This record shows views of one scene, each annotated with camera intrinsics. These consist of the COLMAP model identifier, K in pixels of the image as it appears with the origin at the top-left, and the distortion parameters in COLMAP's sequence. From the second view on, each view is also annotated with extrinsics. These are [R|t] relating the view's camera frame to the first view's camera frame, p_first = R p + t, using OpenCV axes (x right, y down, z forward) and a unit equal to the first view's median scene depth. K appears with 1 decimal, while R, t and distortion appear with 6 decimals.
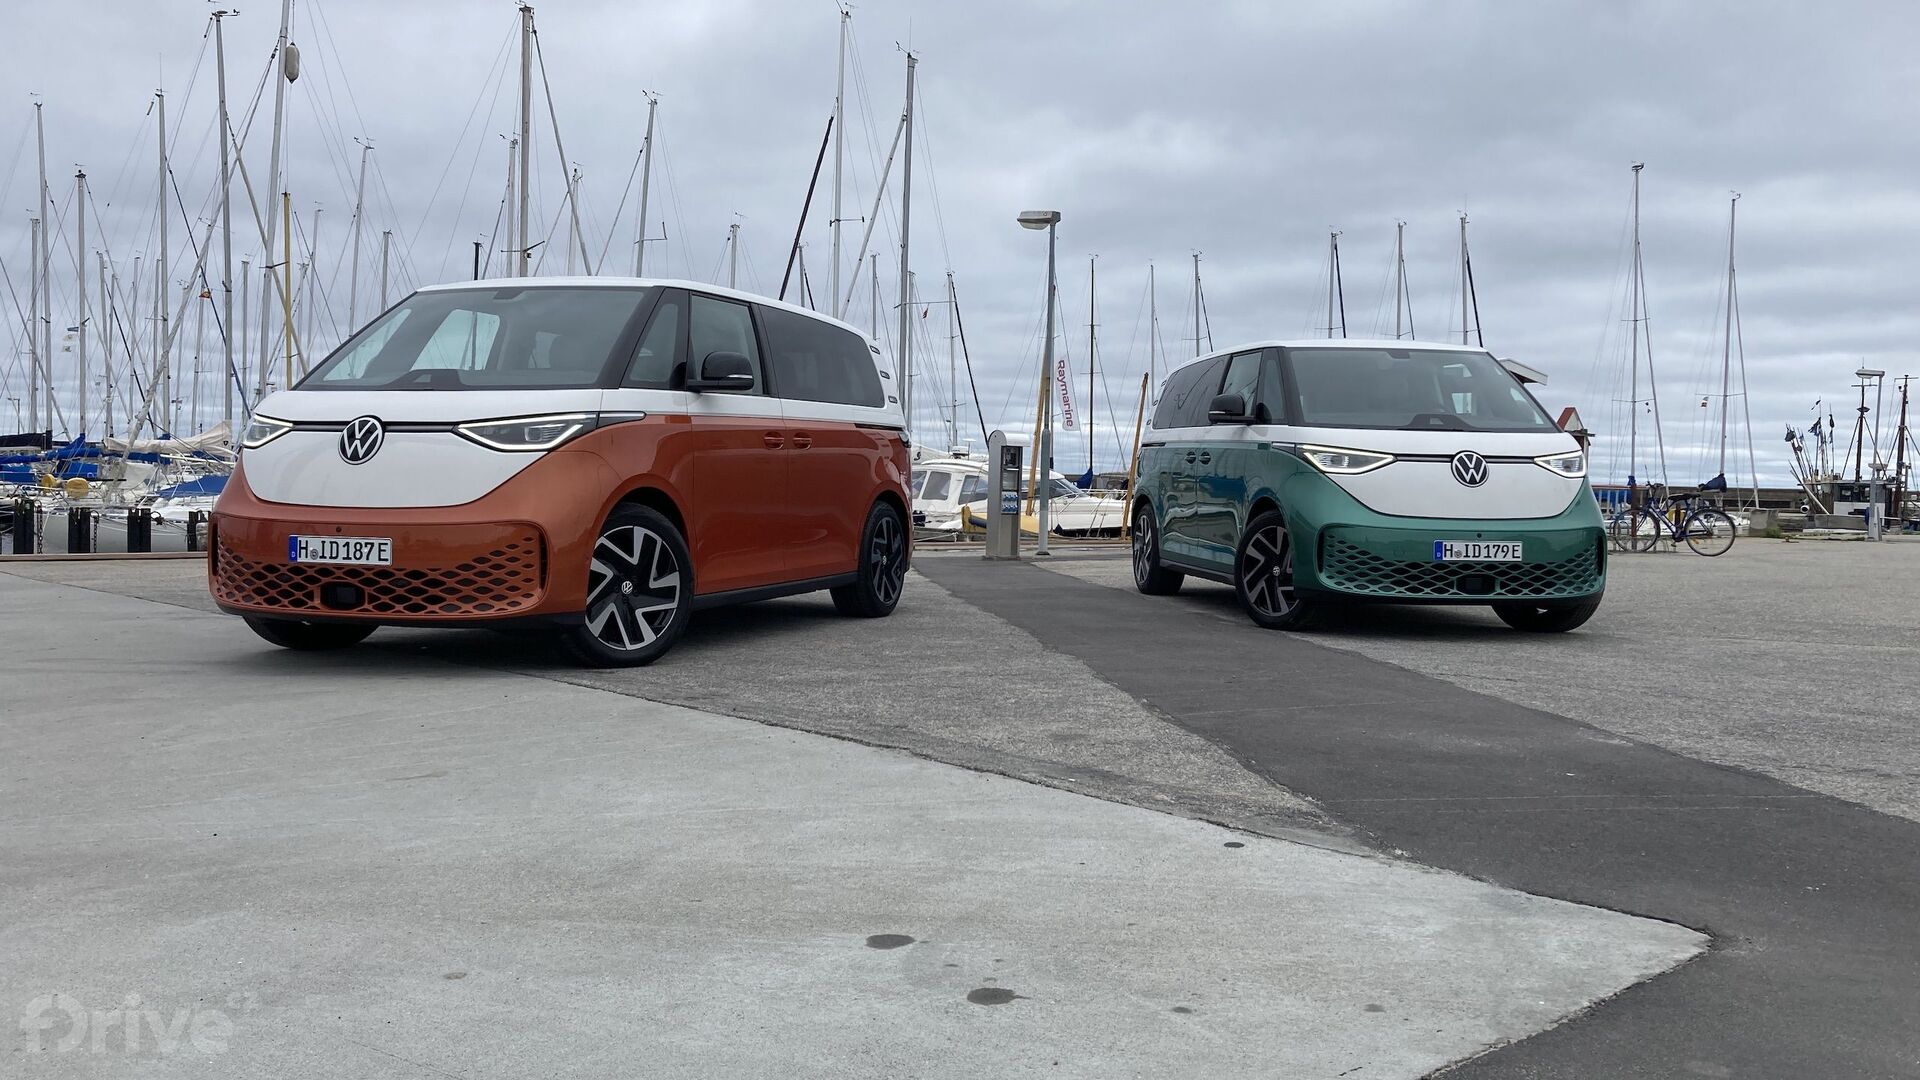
lens RADIAL K [[1571.2, 0, 965.7], [0, 1571.2, 543.0], [0, 0, 1]] dist [0.014068, -0.000003]
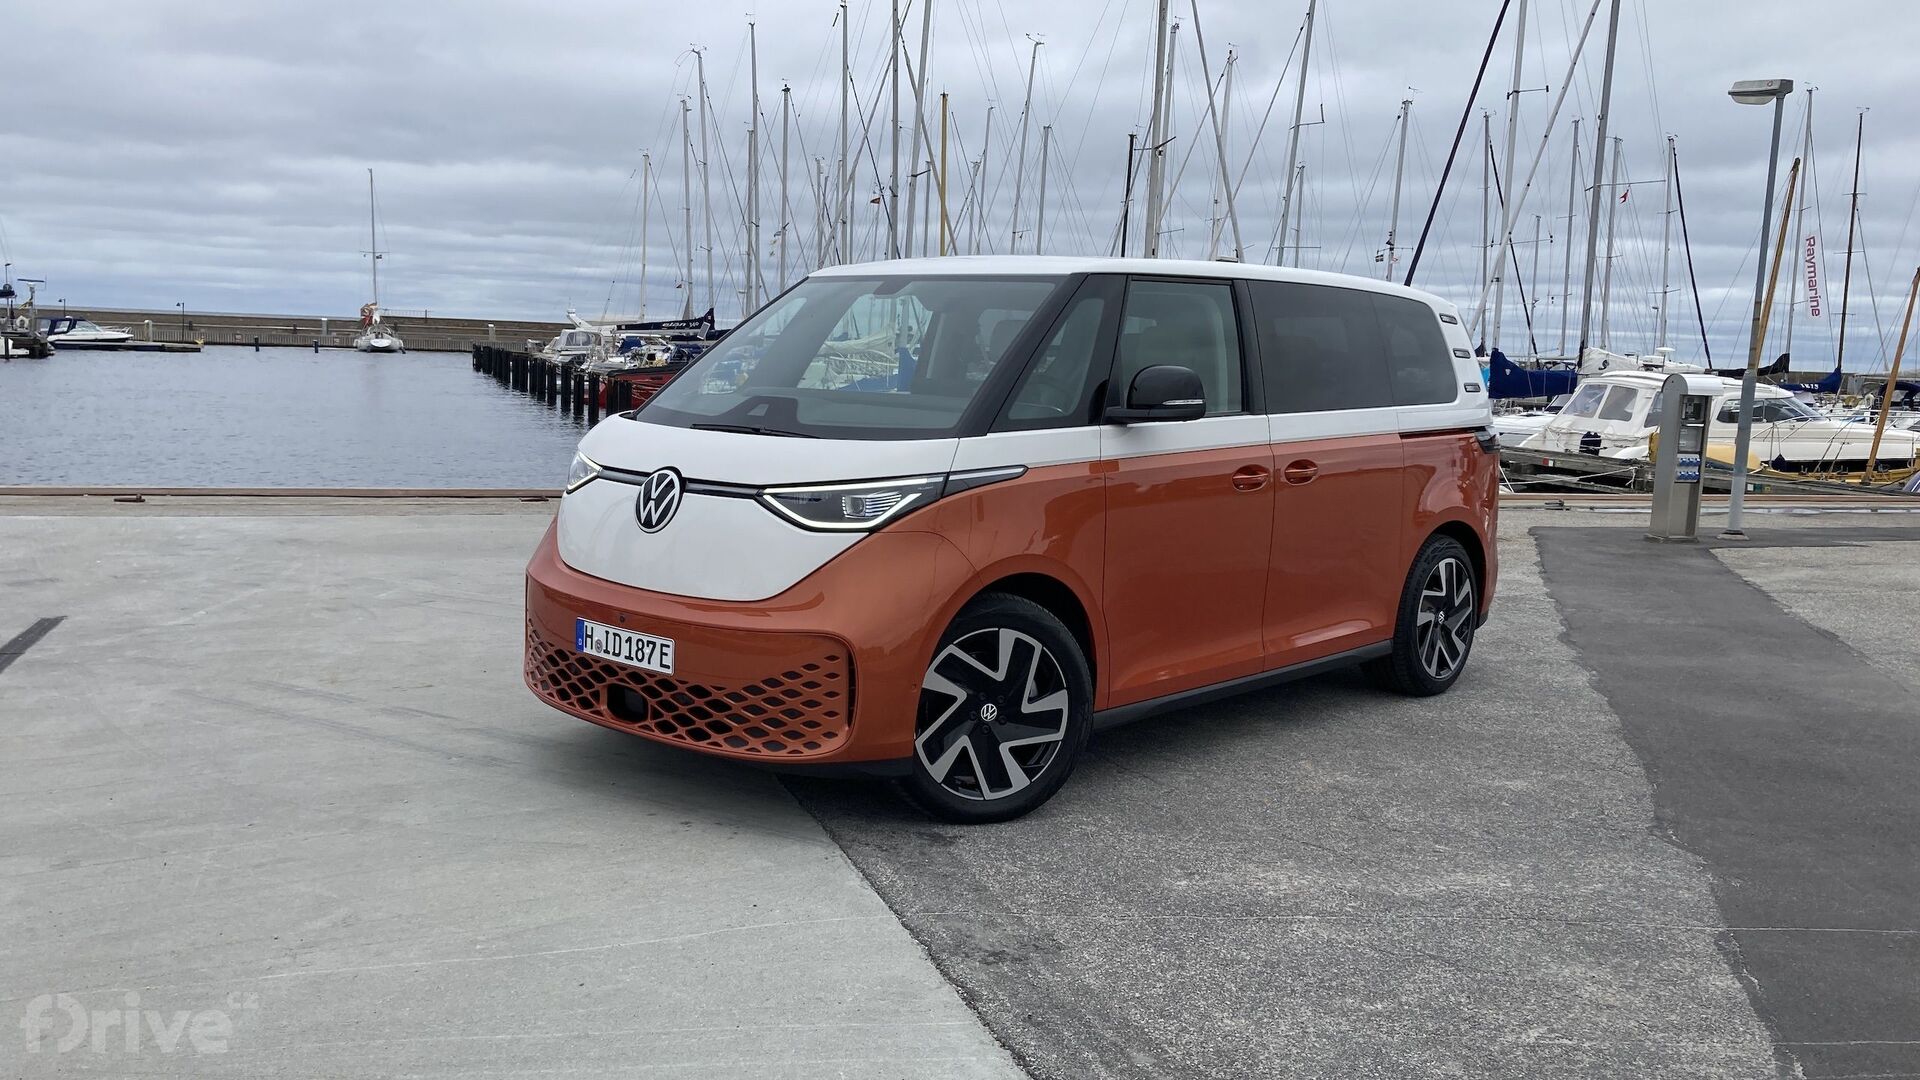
lens RADIAL K [[1566.9, 0, 947.1], [0, 1566.9, 536.8], [0, 0, 1]] dist [0.092359, -0.102925]
pose [[0.908515, 0.060884, -0.413394, 0.059453], [-0.031321, 0.996467, 0.077924, -0.109666], [0.416678, -0.057847, 0.907212, 0.358345]]
